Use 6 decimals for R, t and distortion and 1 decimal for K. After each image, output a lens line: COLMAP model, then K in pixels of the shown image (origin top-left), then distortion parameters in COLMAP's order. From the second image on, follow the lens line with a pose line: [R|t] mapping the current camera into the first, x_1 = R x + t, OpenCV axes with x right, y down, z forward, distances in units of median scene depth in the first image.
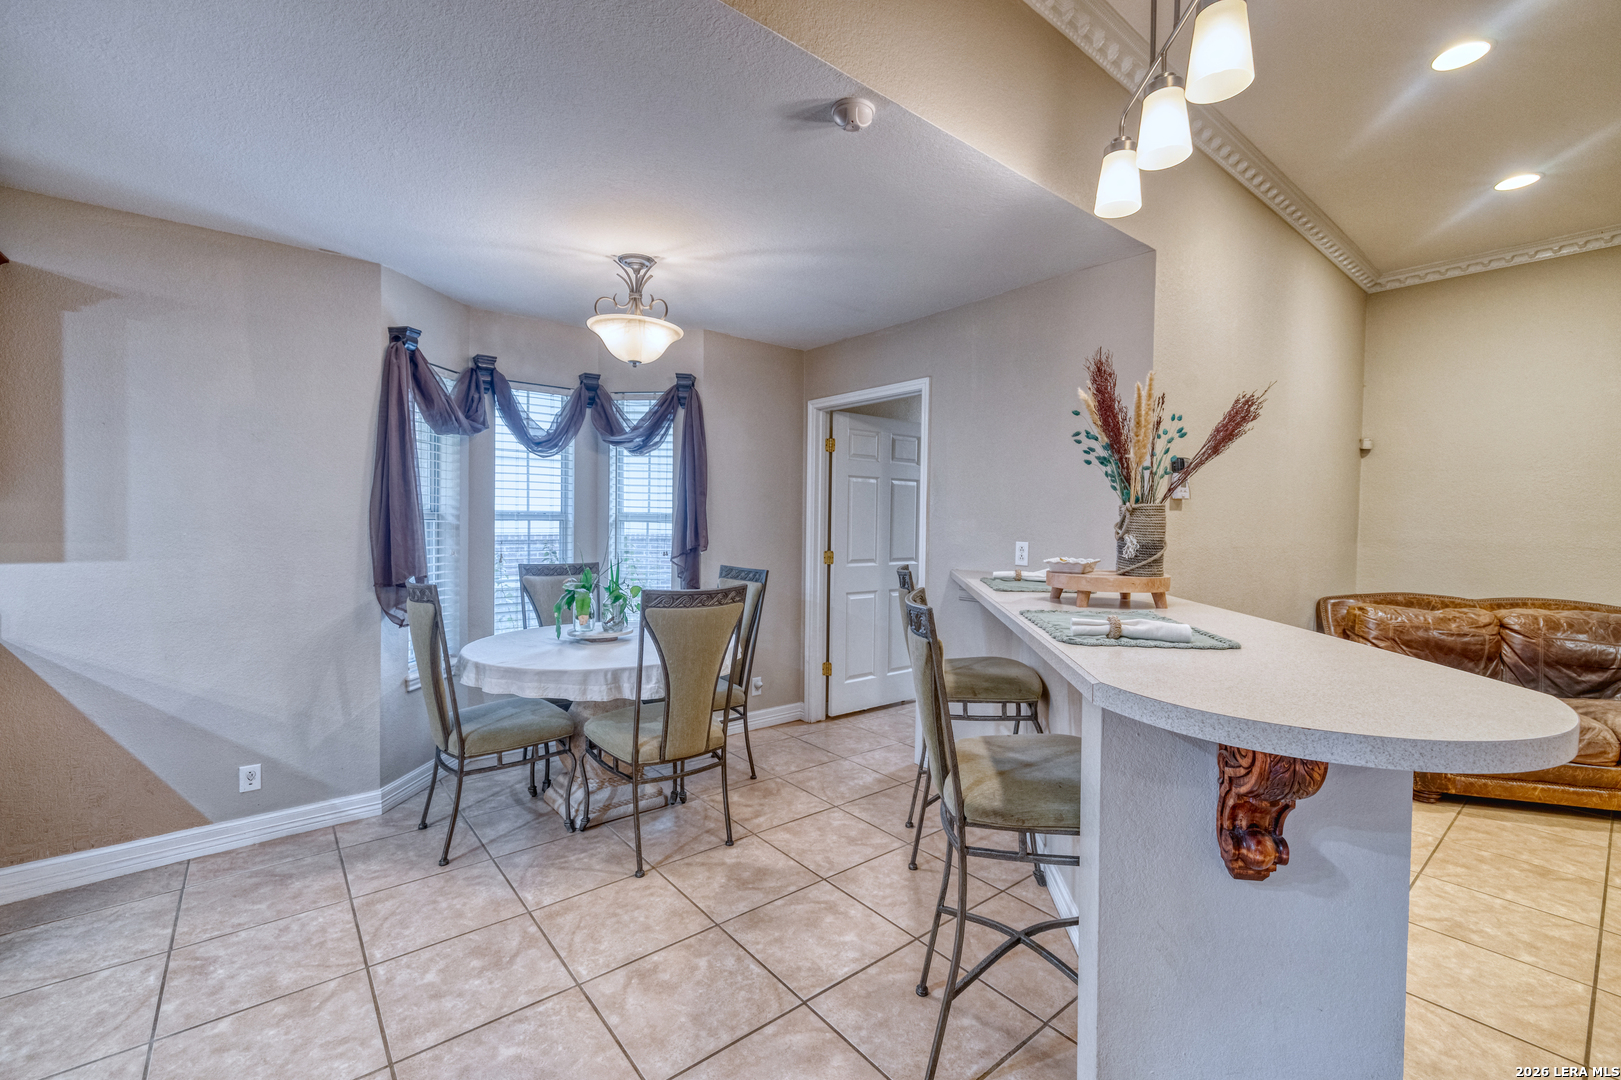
lens RADIAL K [[694.1, 0, 811.9], [0, 694.1, 537.3], [0, 0, 1]] dist [-0.000474, 0.000131]
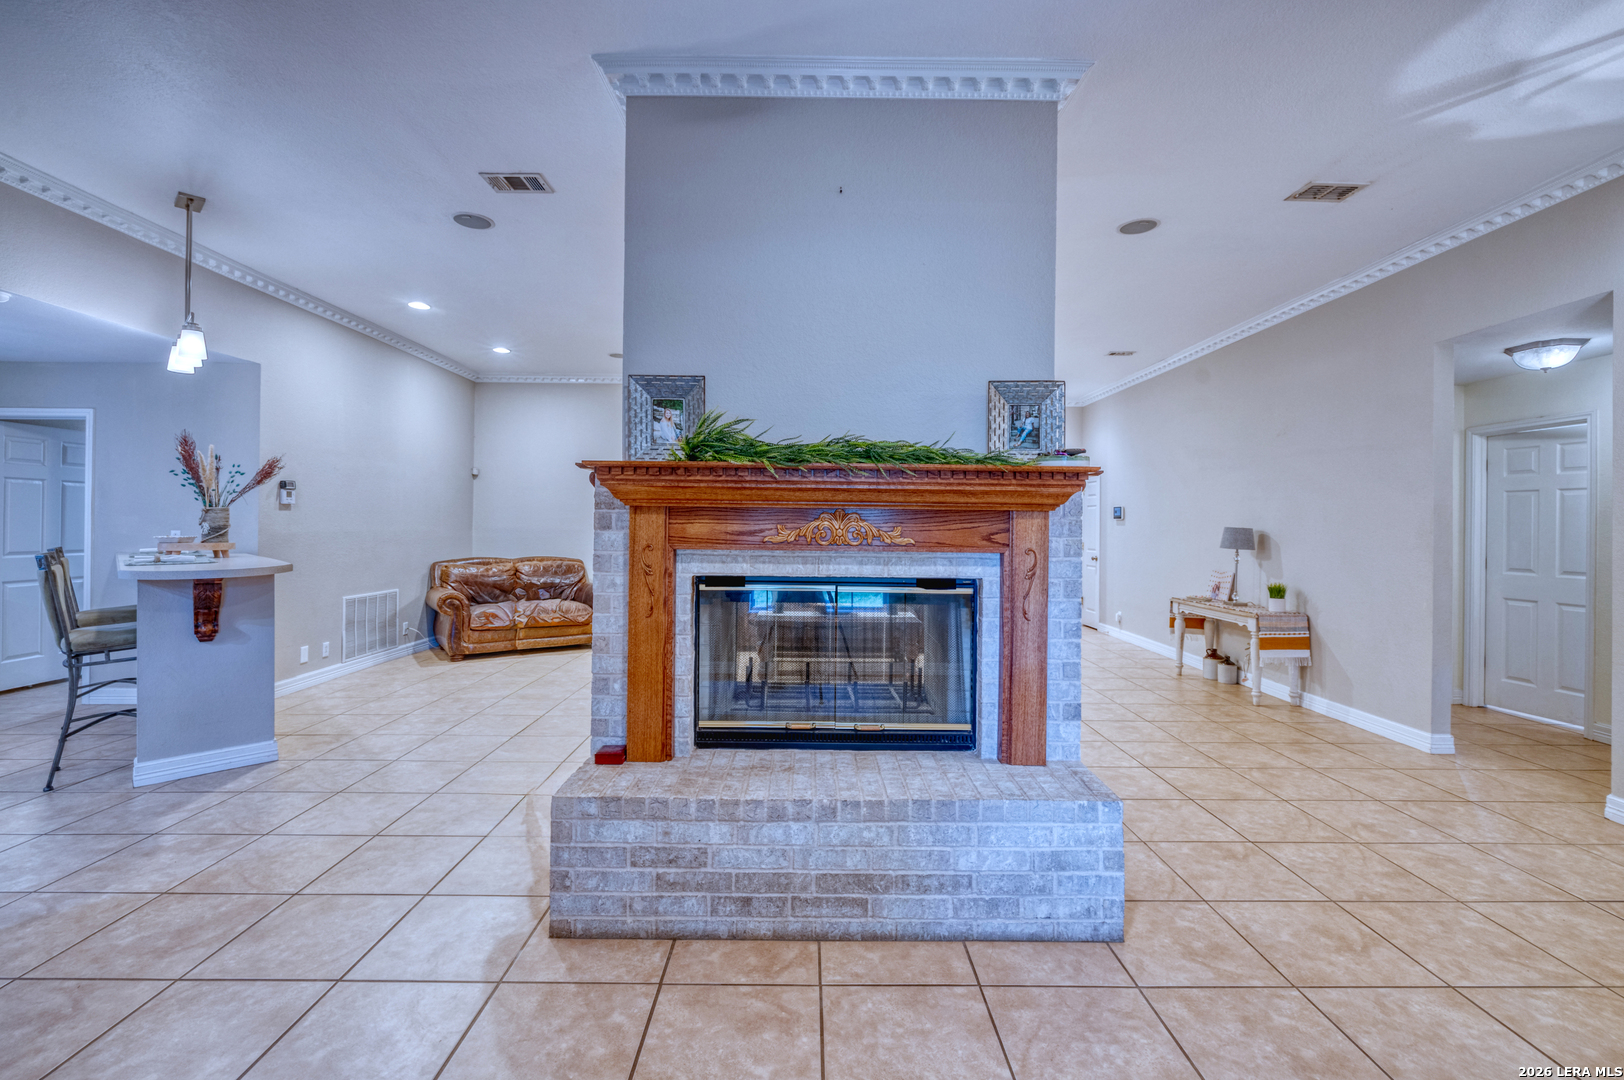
lens RADIAL K [[700.2, 0, 813.7], [0, 700.2, 519.0], [0, 0, 1]] dist [0.000057, 0.000243]
pose [[0.626103, -0.004567, 0.779727, -0.025491], [0.024548, 0.999603, -0.013857, 0.057826], [-0.779354, 0.027817, 0.625966, -1.648447]]
